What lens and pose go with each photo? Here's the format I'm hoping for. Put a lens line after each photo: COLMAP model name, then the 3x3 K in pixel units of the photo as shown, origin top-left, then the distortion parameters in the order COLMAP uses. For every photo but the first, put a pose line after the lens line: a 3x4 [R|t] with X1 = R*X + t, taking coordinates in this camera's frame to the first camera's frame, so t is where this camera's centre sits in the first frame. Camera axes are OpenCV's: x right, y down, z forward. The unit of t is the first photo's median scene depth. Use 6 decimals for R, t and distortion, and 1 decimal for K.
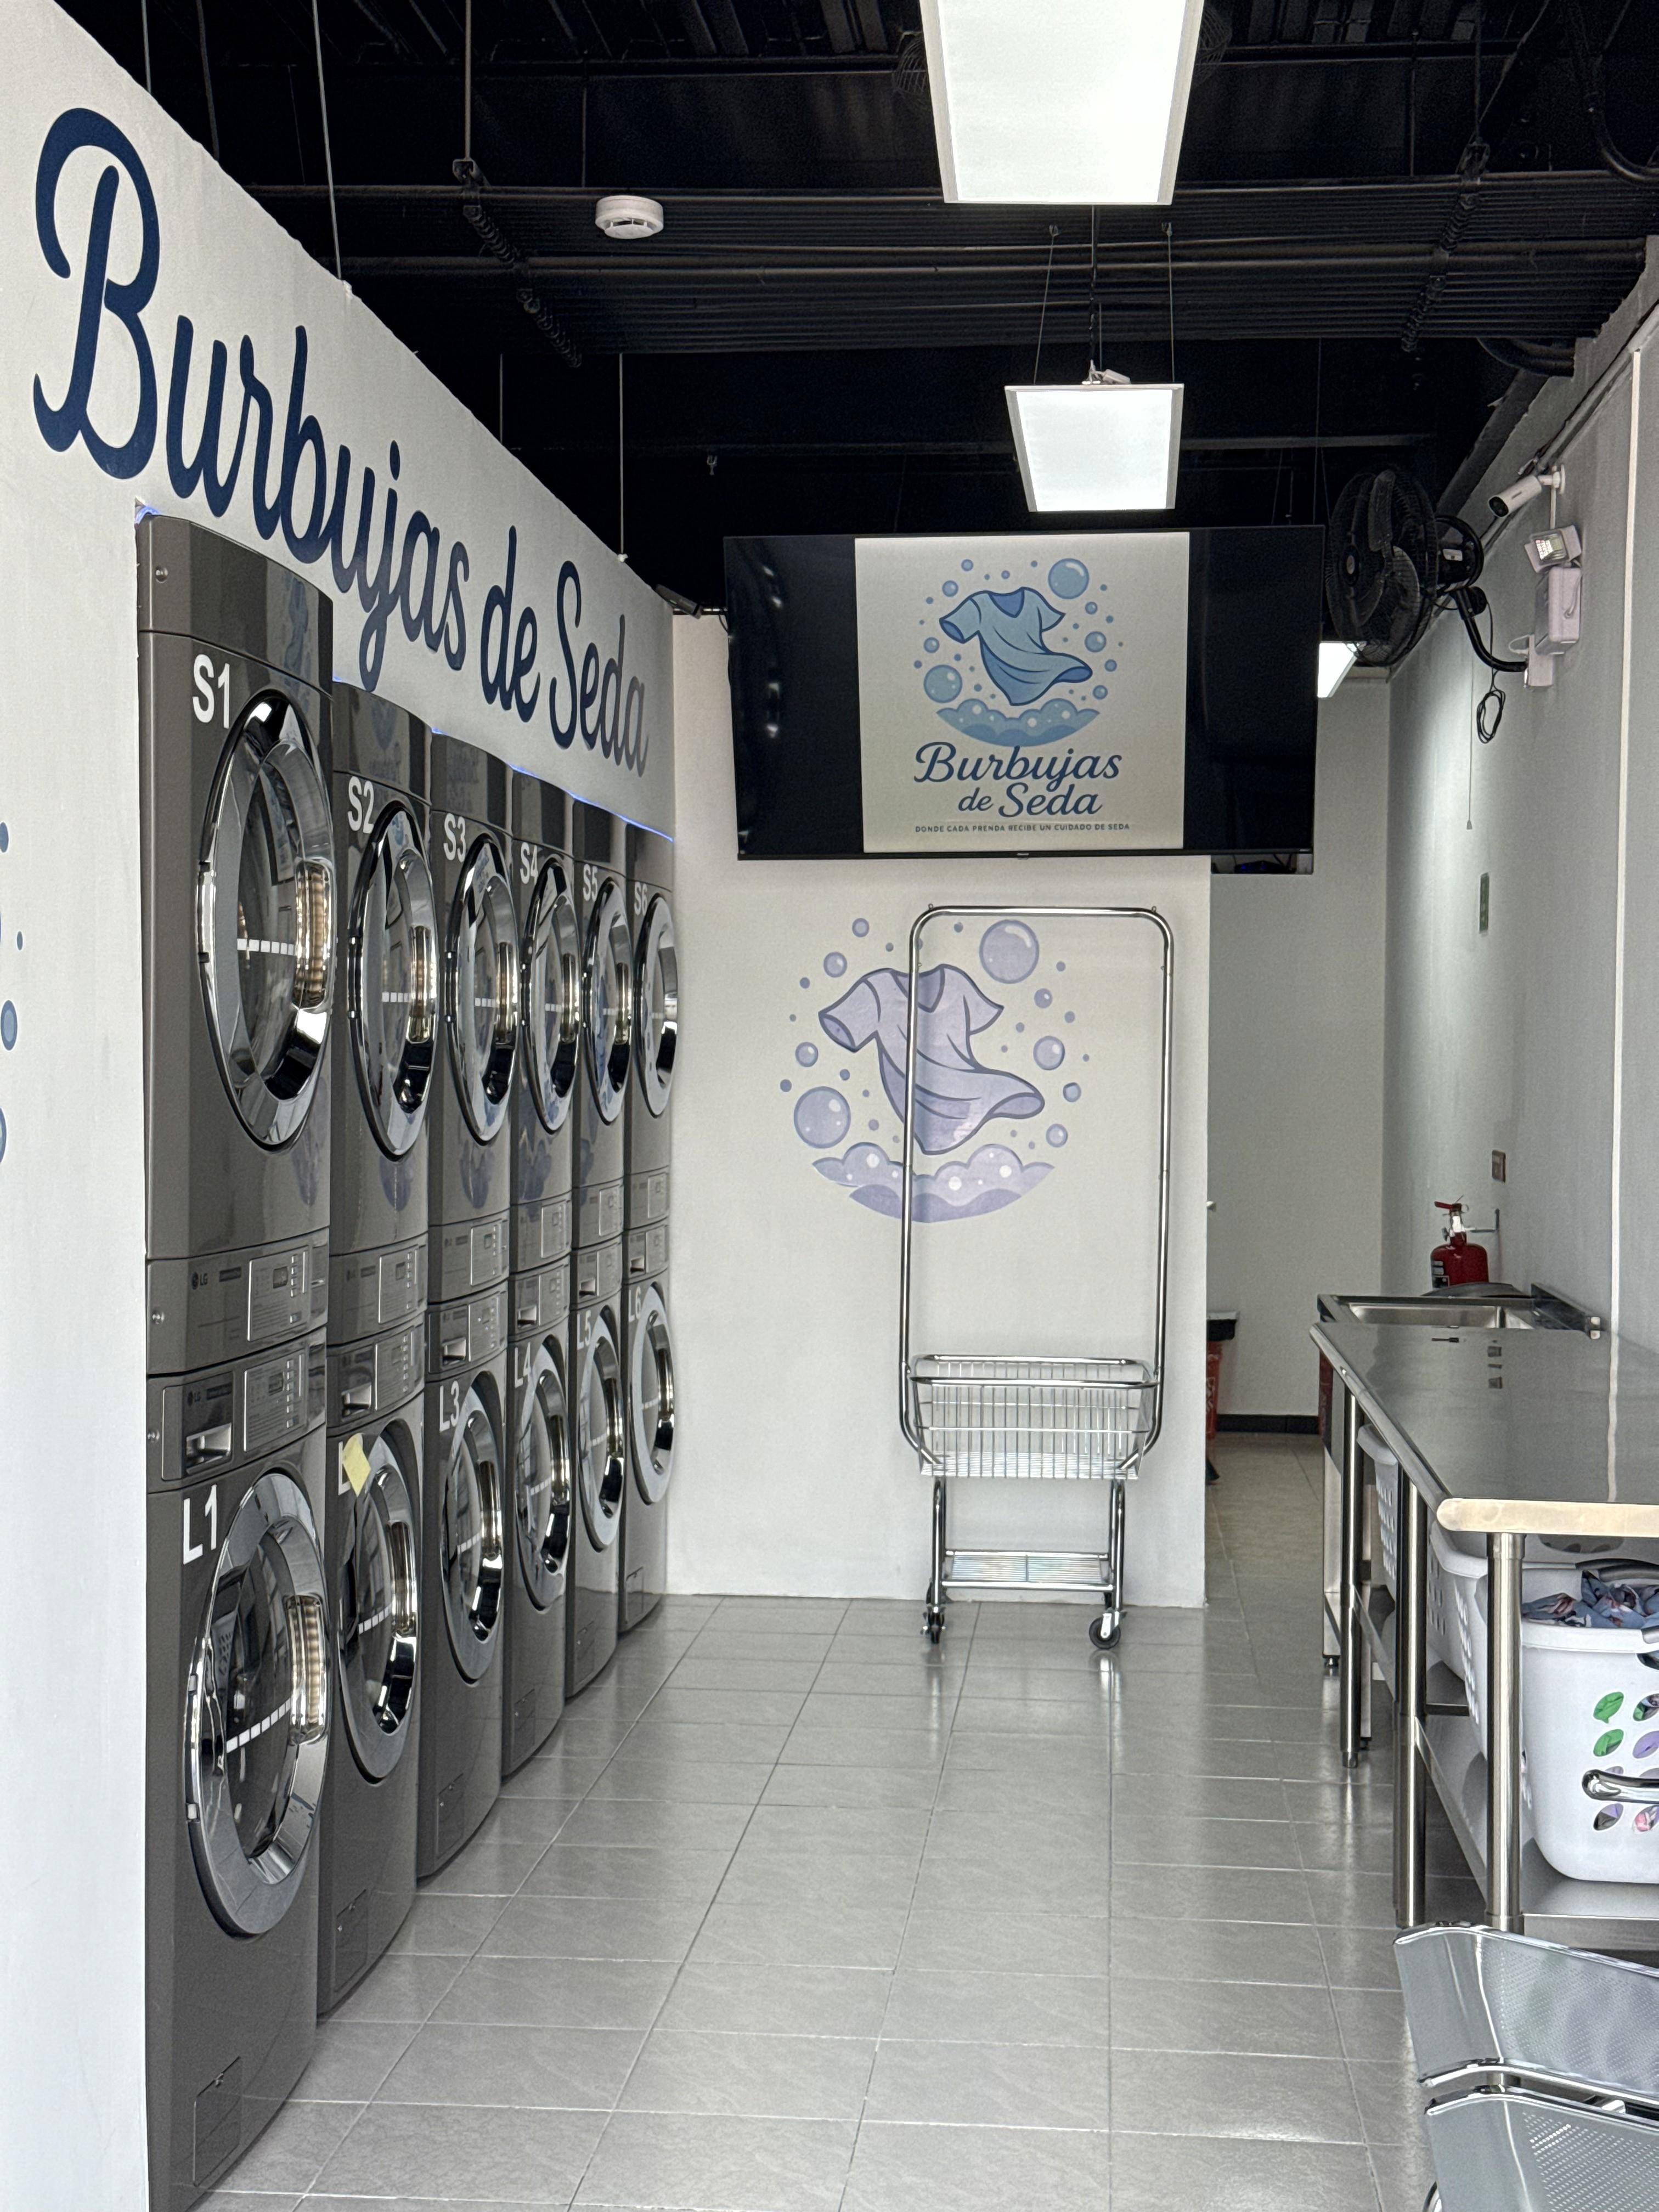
lens RADIAL K [[3029.7, 0, 822.9], [0, 3029.7, 1104.1], [0, 0, 1]] dist [0.126907, 0.000000]
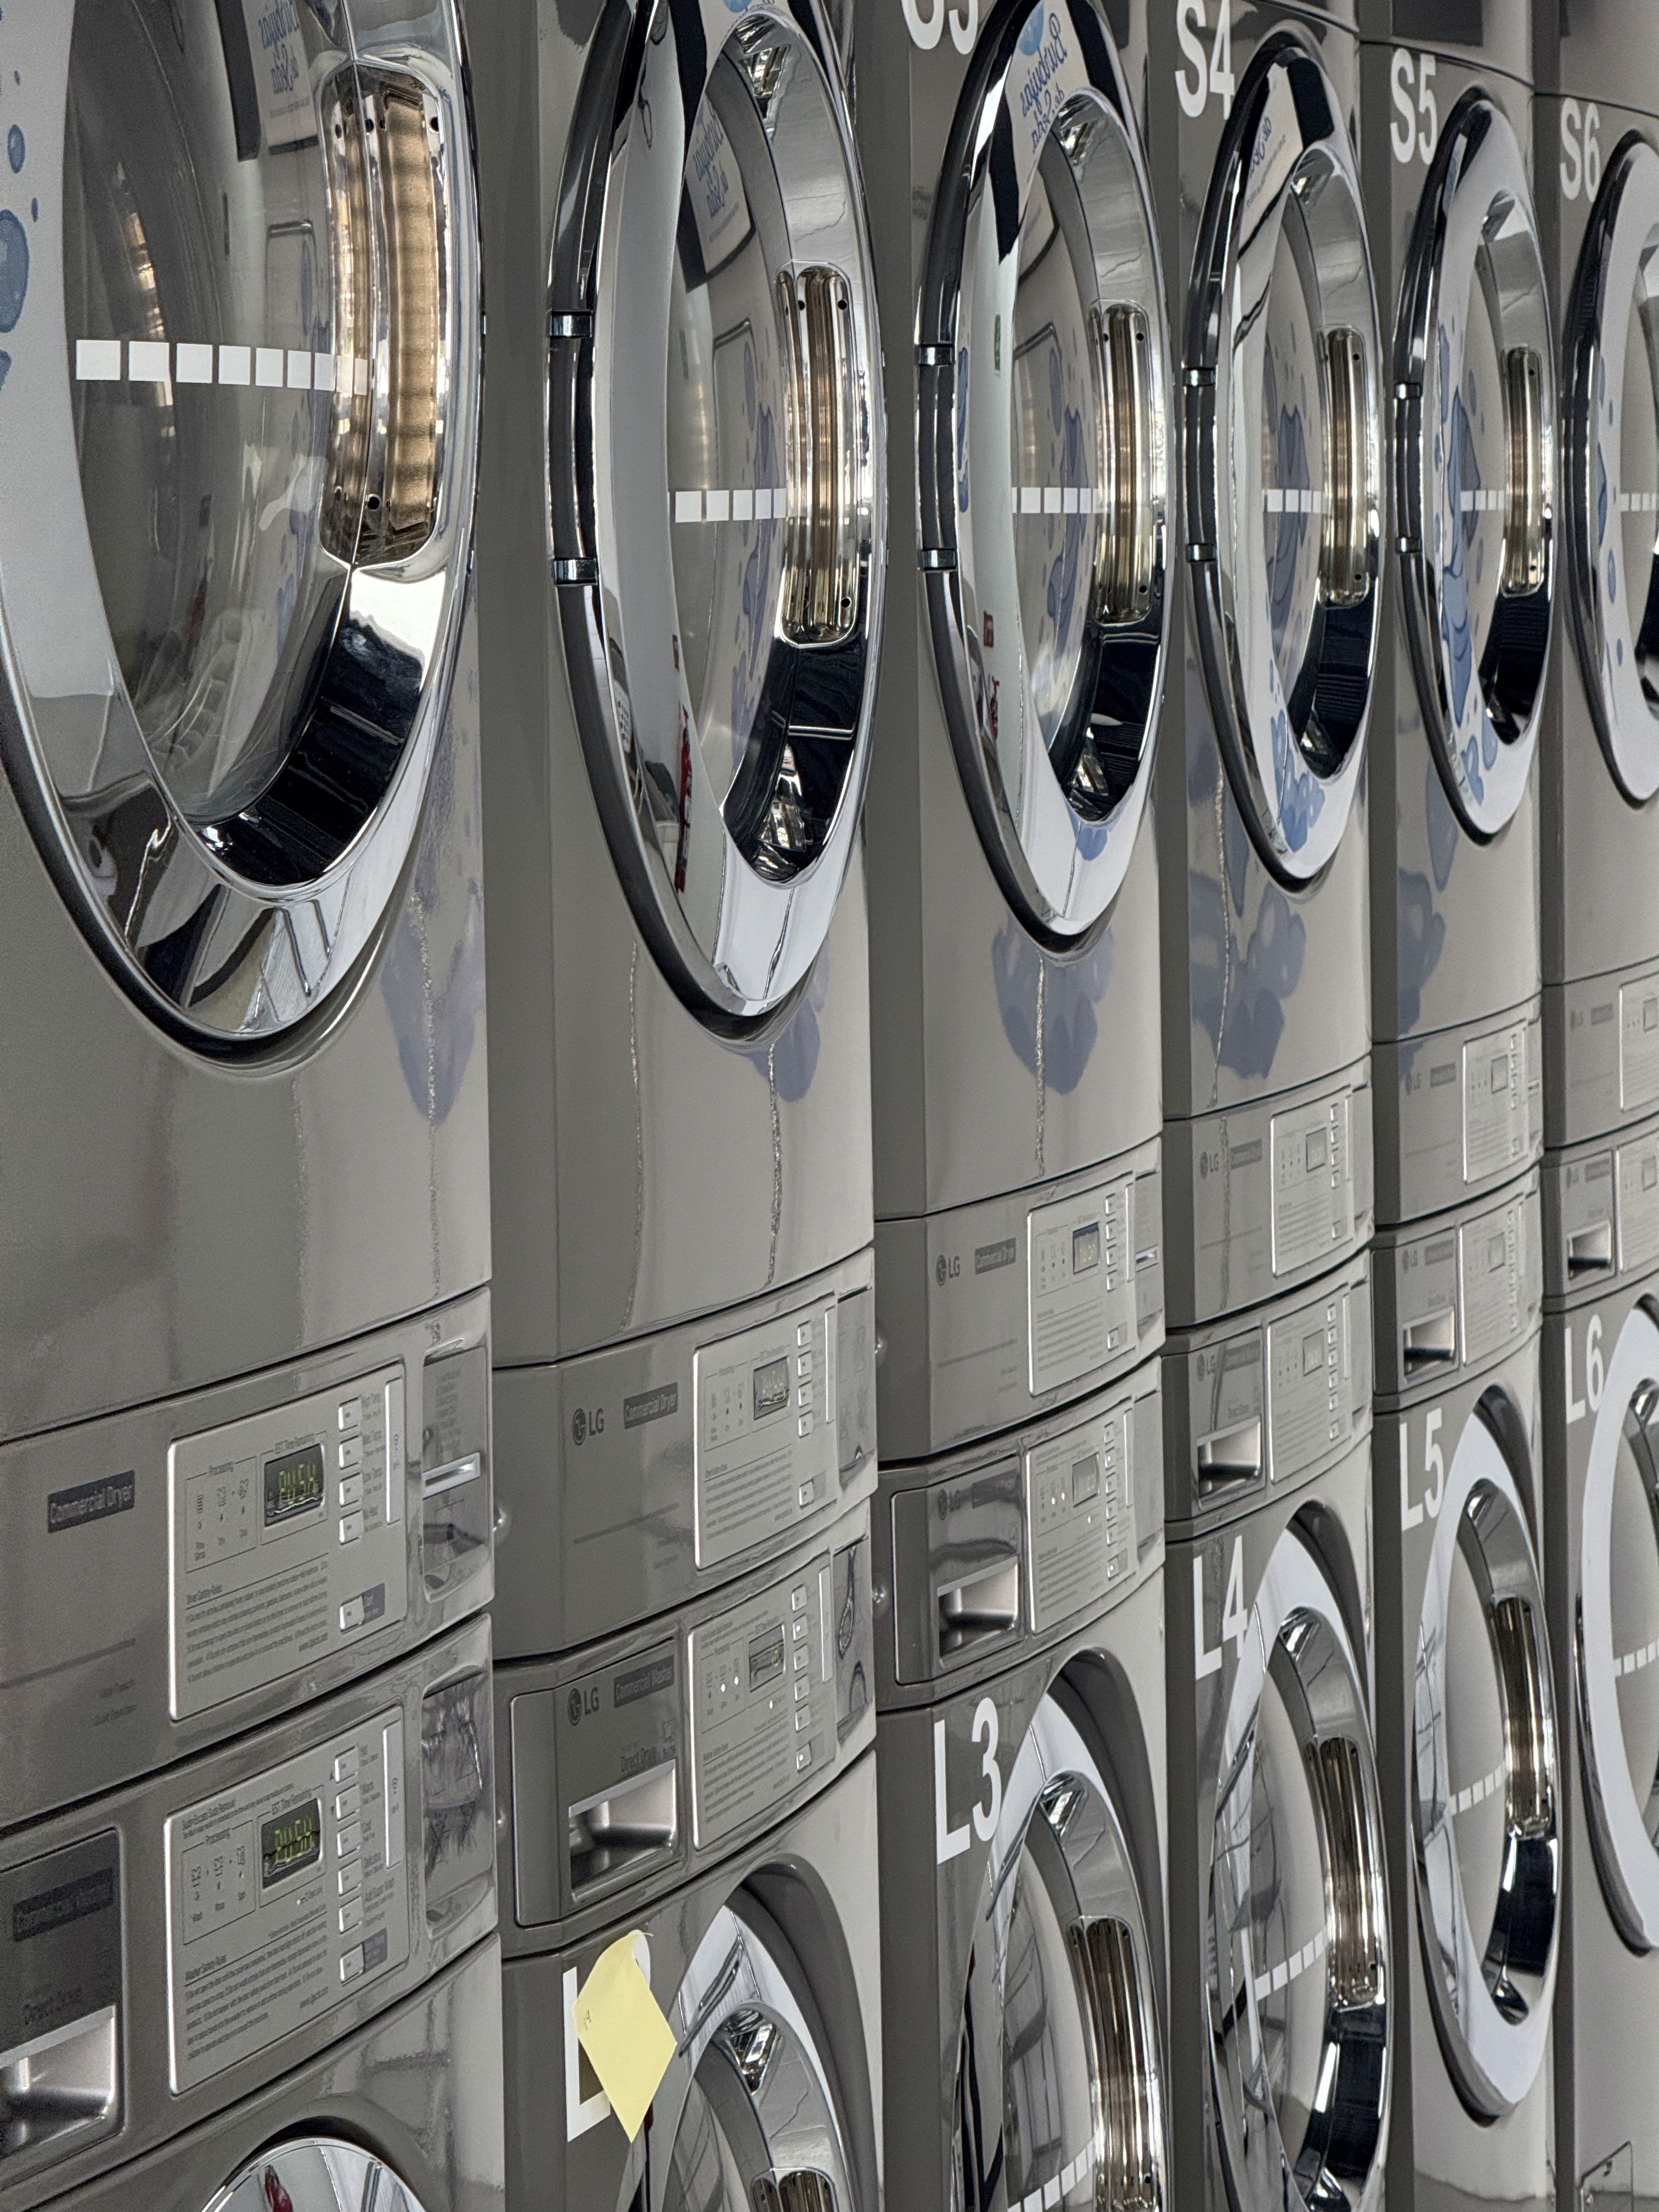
lens RADIAL K [[7686.8, 0, 825.5], [0, 7686.8, 1113.8], [0, 0, 1]] dist [0.213421, 0.000000]
pose [[0.985445, -0.016676, -0.169177, -0.000136], [0.025961, 0.998266, 0.052825, -0.010907], [0.168003, -0.056448, 0.984169, 0.173729]]
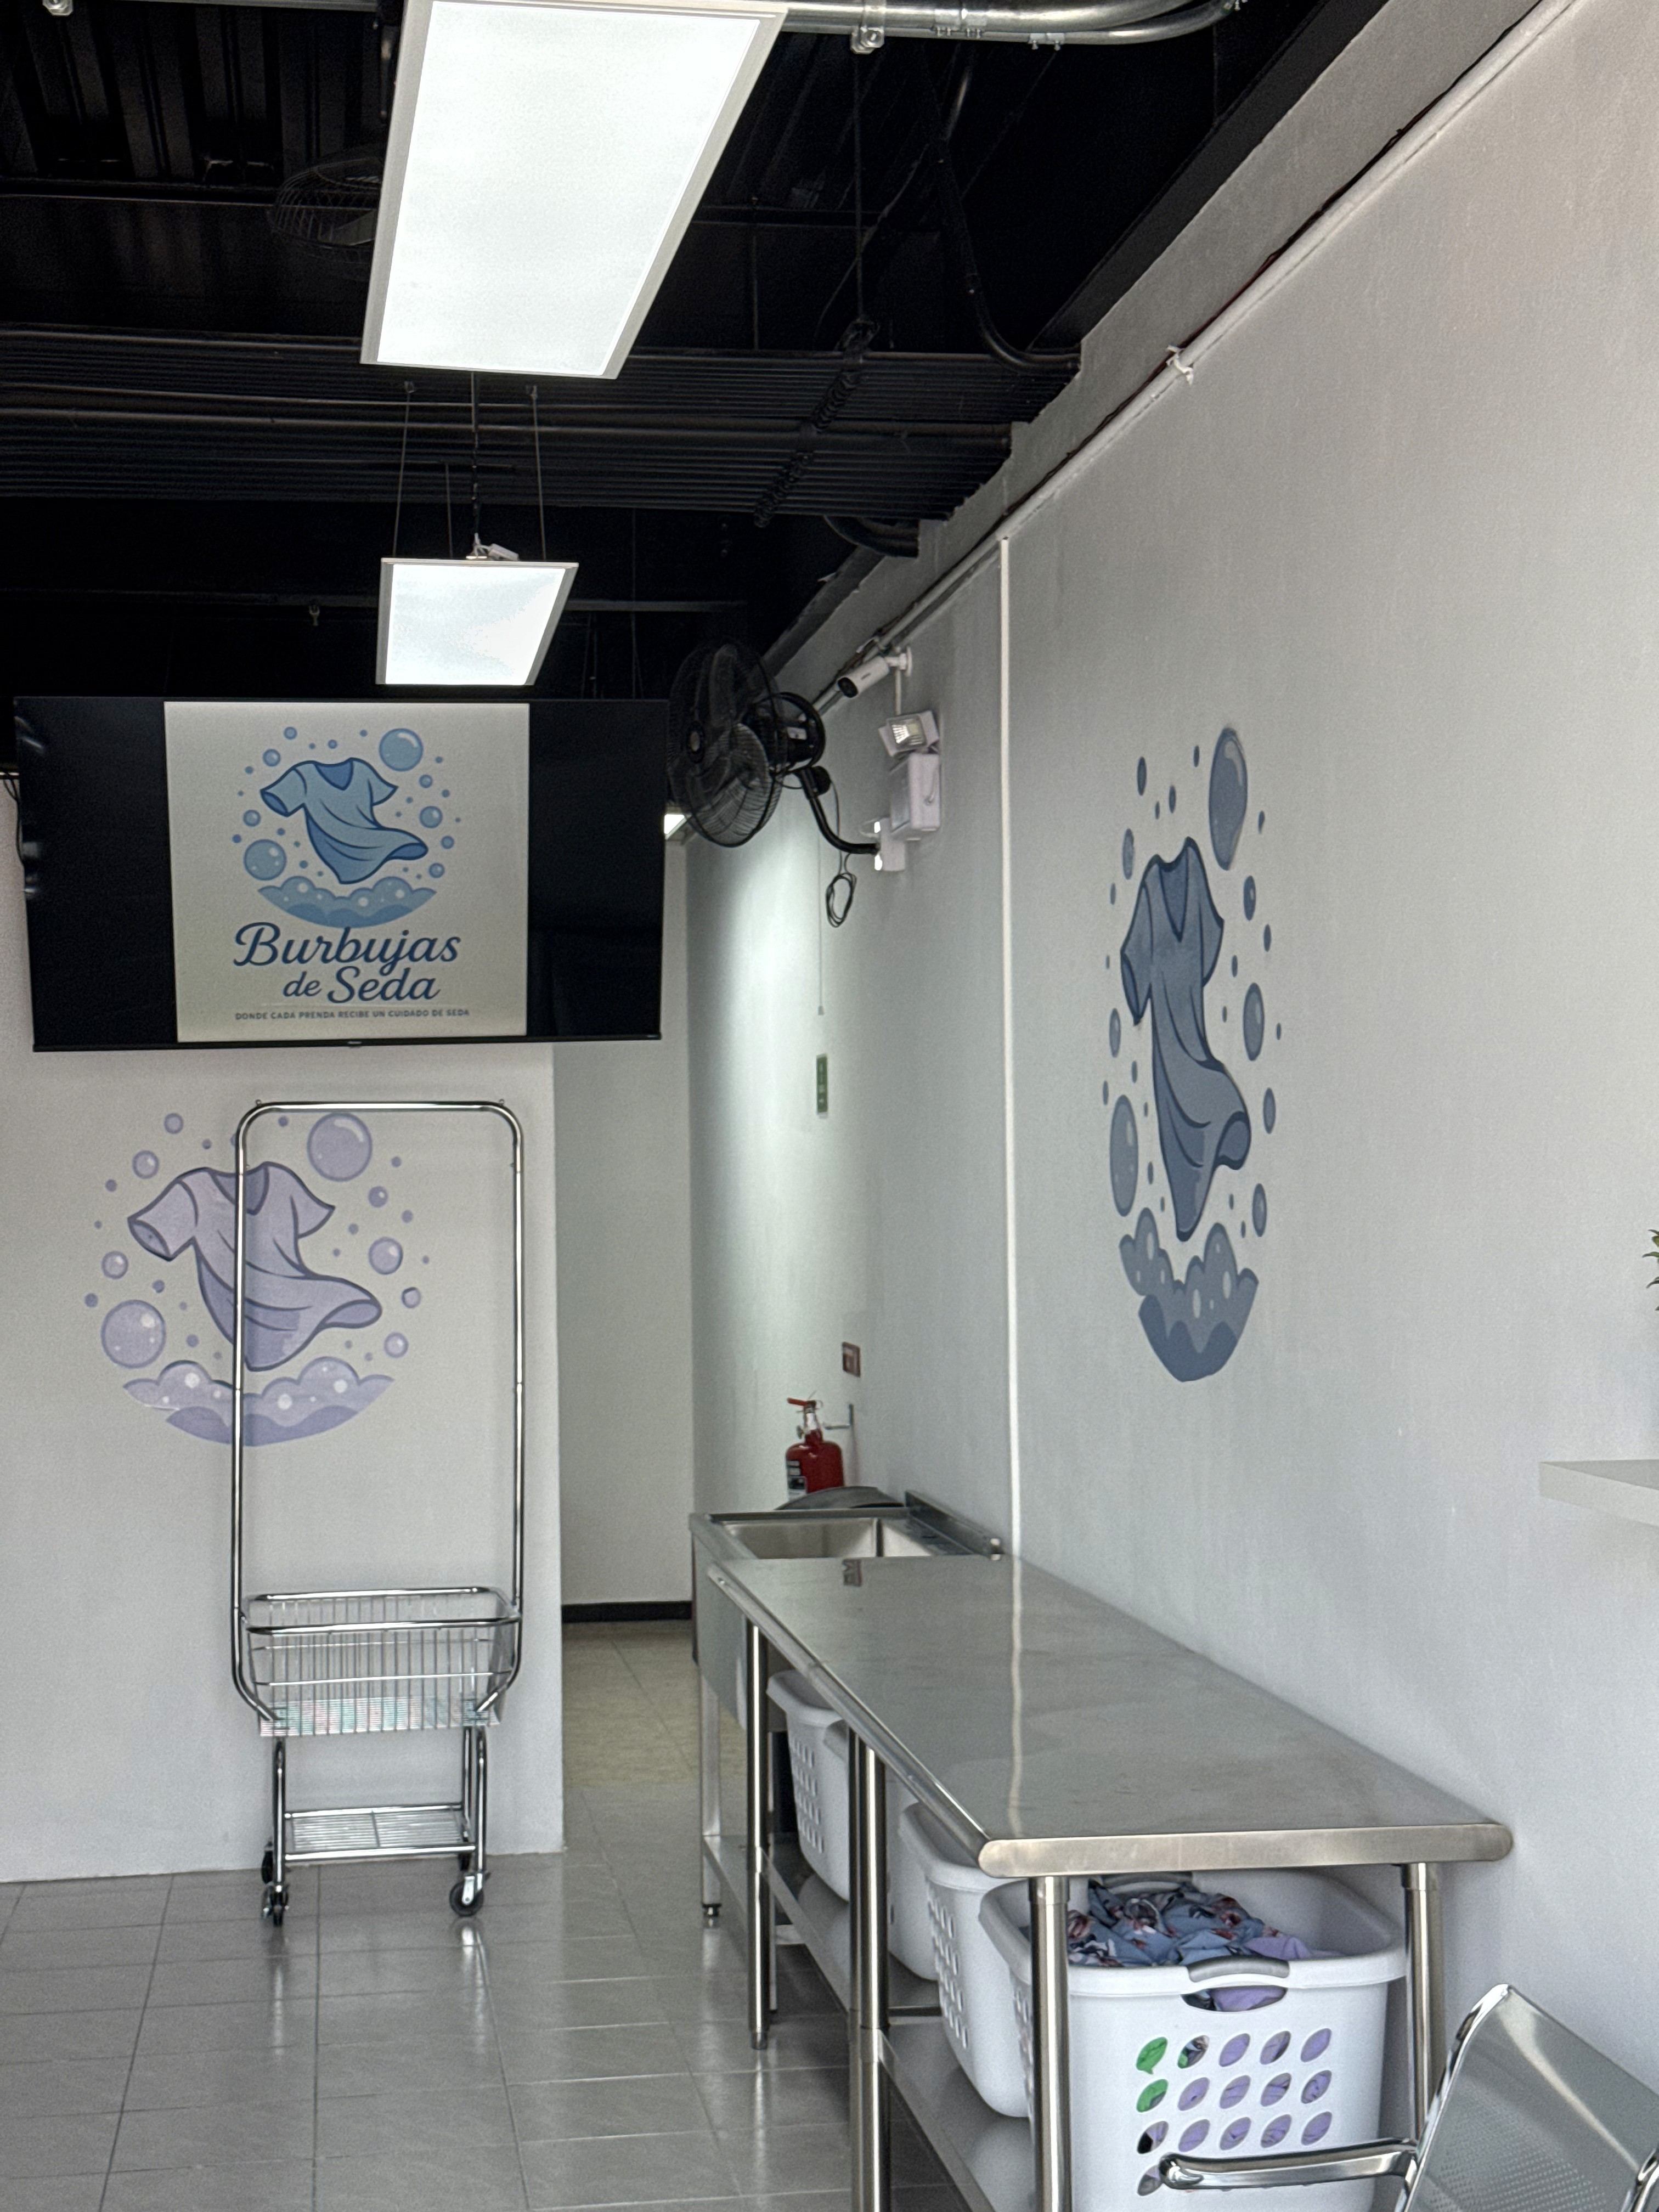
lens RADIAL K [[3029.7, 0, 749.1], [0, 3029.7, 1109.3], [0, 0, 1]] dist [0.126907, 0.000000]
pose [[0.972635, -0.016002, 0.231786, -0.039224], [0.025027, 0.999037, -0.036049, -0.031778], [-0.230986, 0.040863, 0.972099, 0.091111]]
